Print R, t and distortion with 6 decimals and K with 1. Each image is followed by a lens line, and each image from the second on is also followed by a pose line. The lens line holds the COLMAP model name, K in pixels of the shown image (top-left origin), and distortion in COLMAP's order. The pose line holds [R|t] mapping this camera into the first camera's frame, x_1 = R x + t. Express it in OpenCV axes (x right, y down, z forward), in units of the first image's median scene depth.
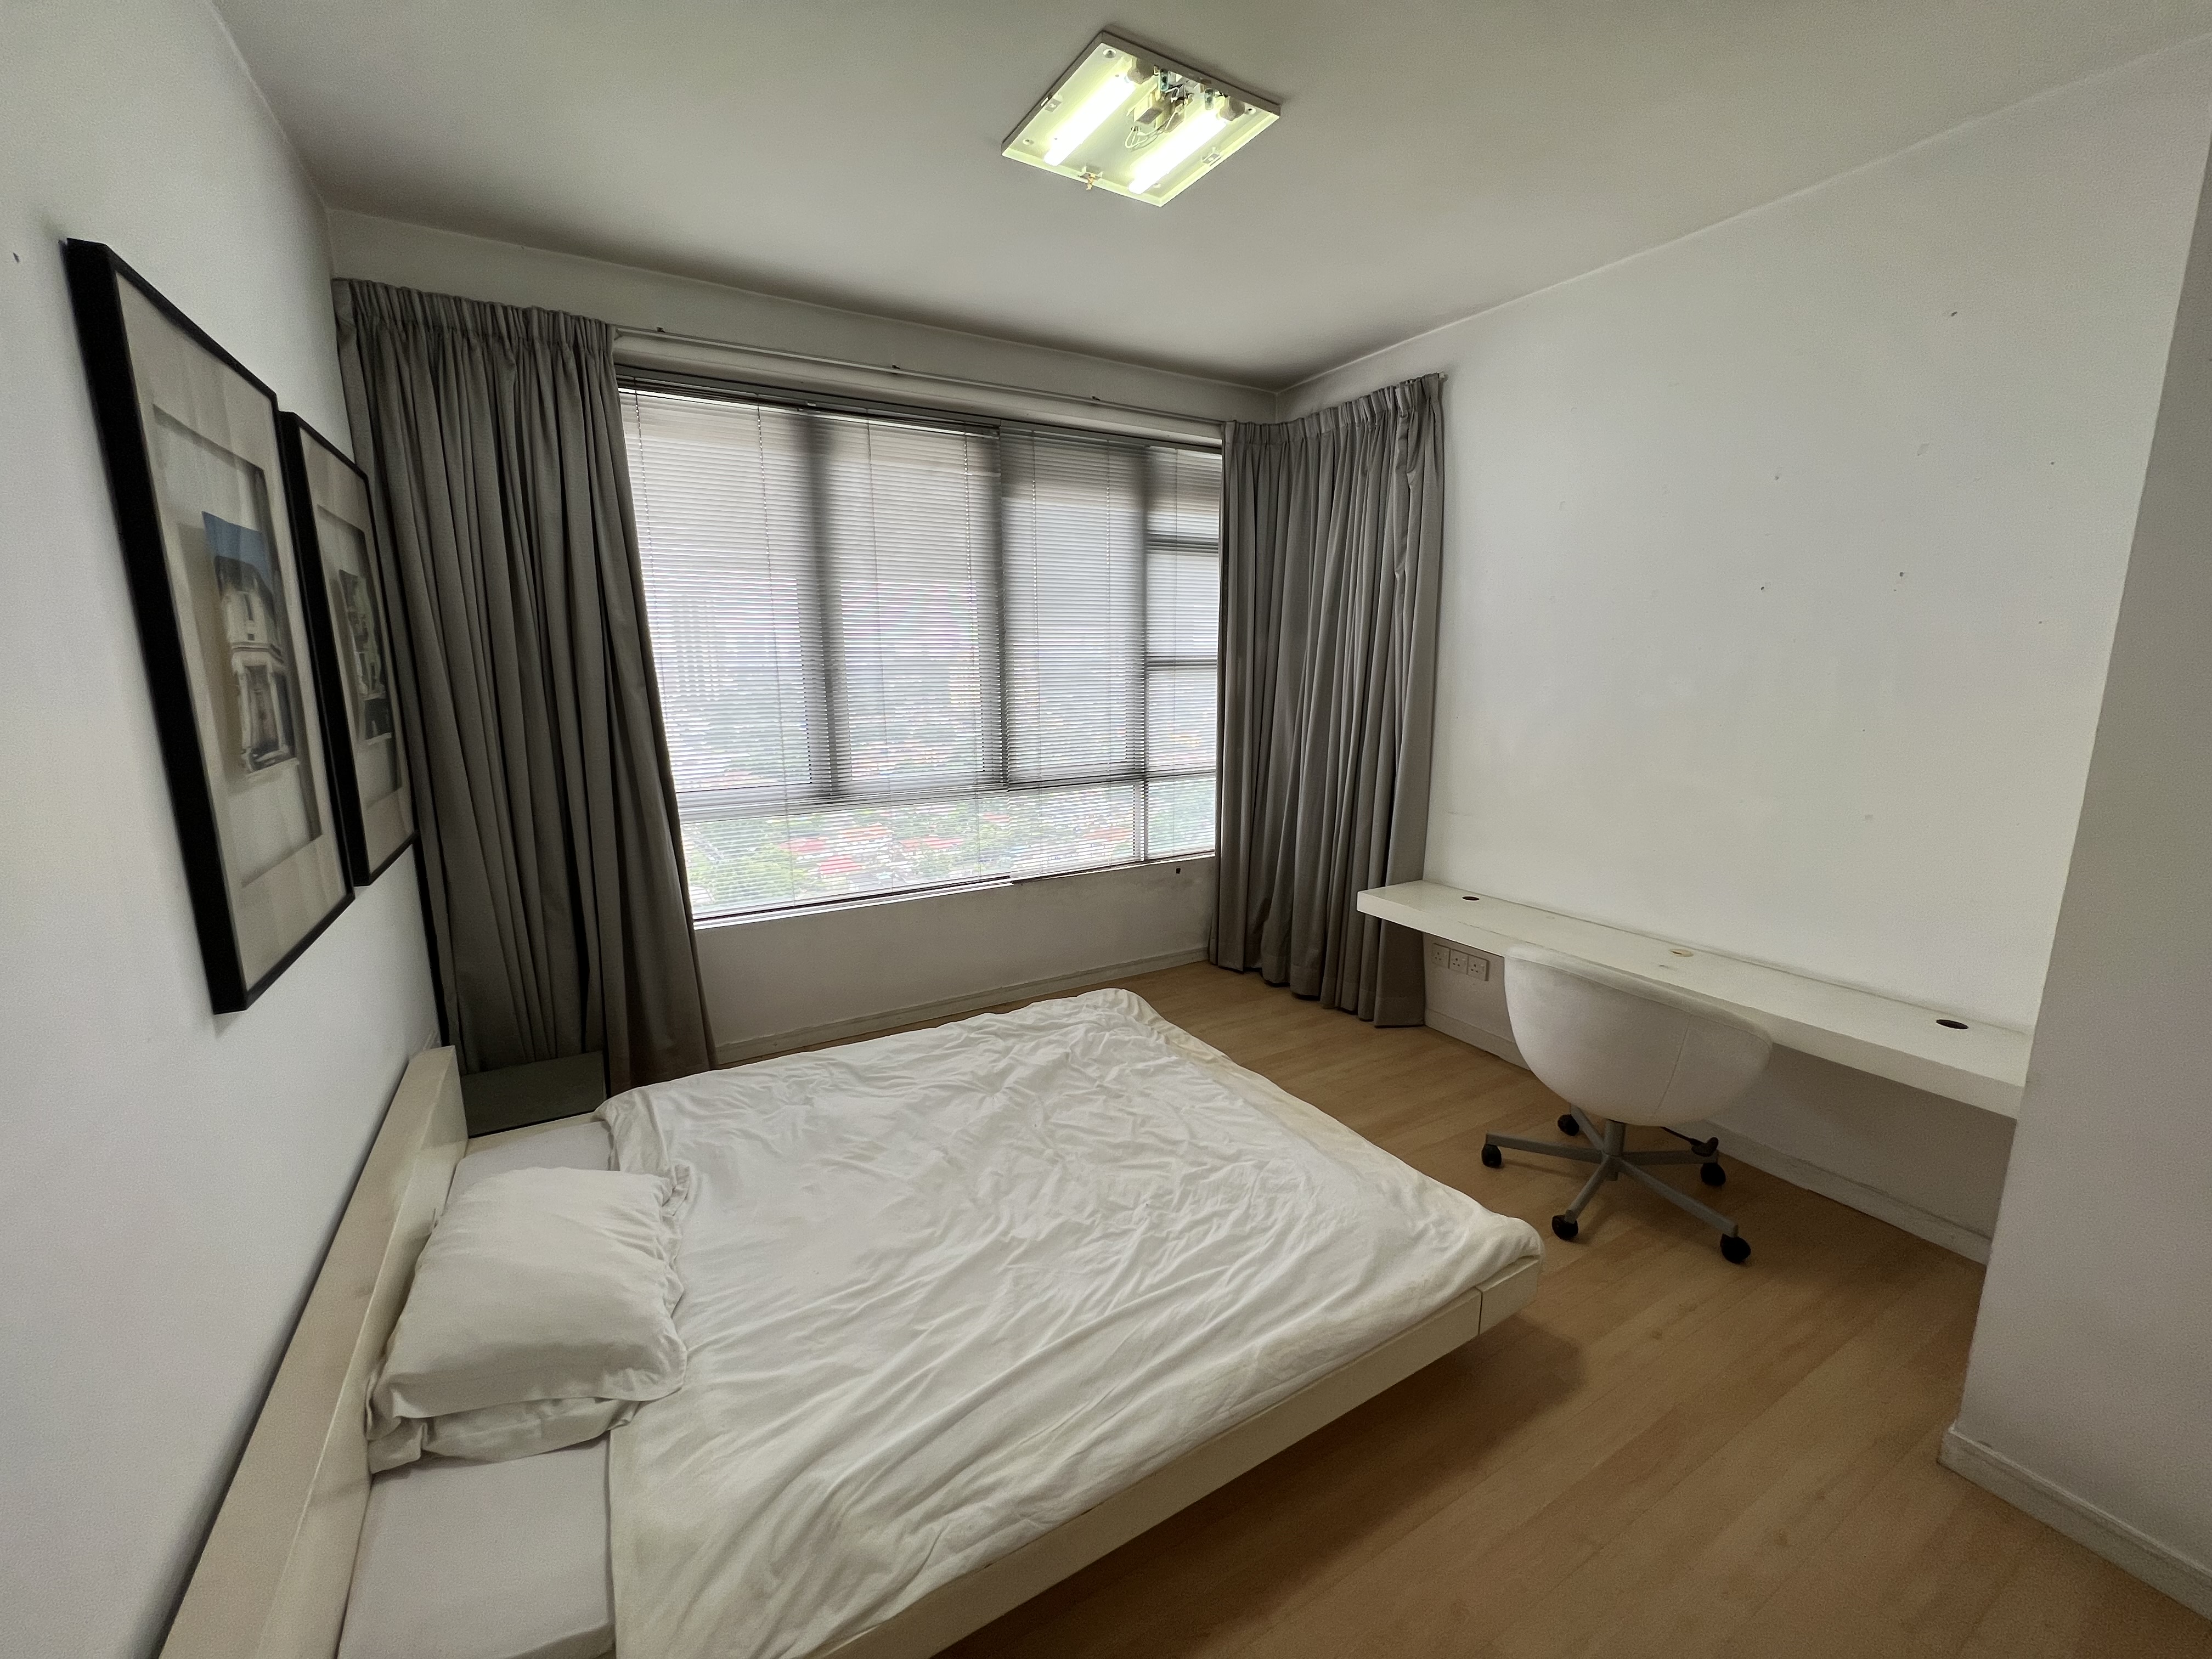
lens RADIAL K [[890.6, 0, 1106.0], [0, 890.6, 829.5], [0, 0, 1]] dist [-0.000215, -0.000130]
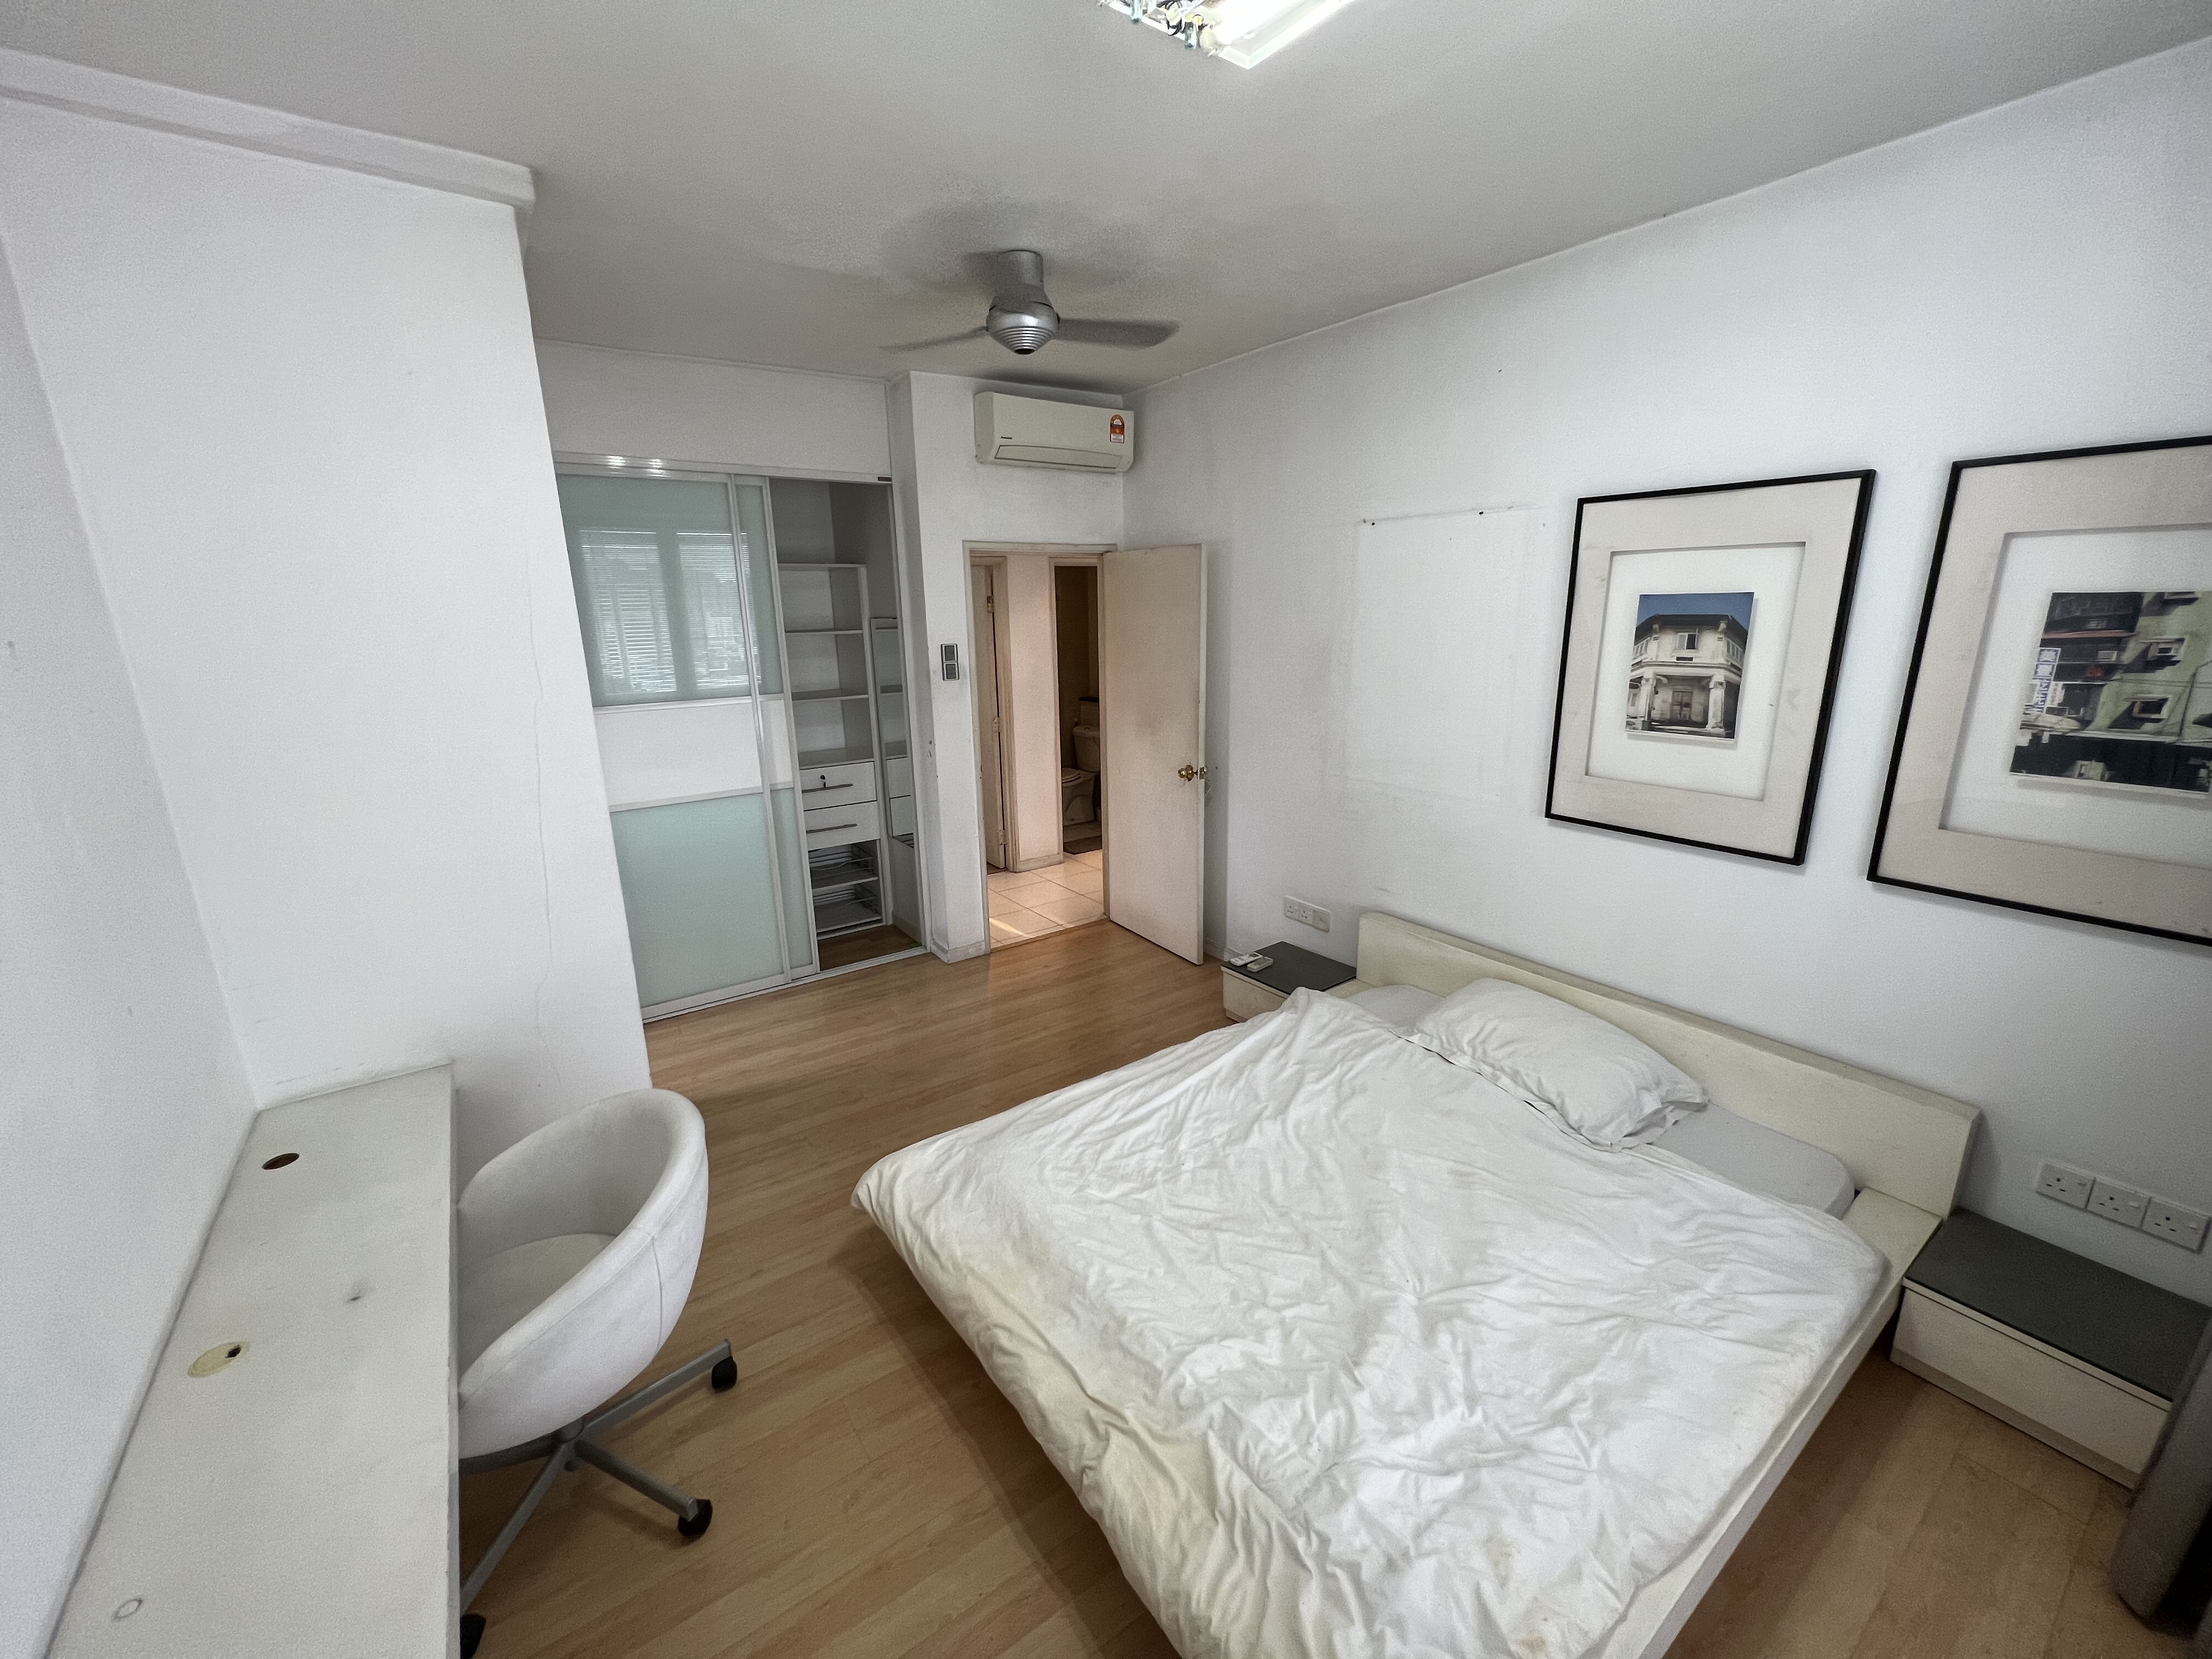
lens RADIAL K [[890.6, 0, 1106.0], [0, 890.6, 829.5], [0, 0, 1]] dist [-0.000215, -0.000130]
pose [[-0.995750, 0.044993, -0.080361, 0.221044], [0.006670, 0.905487, 0.424321, -0.471538], [0.091857, 0.421982, -0.901939, 1.857604]]
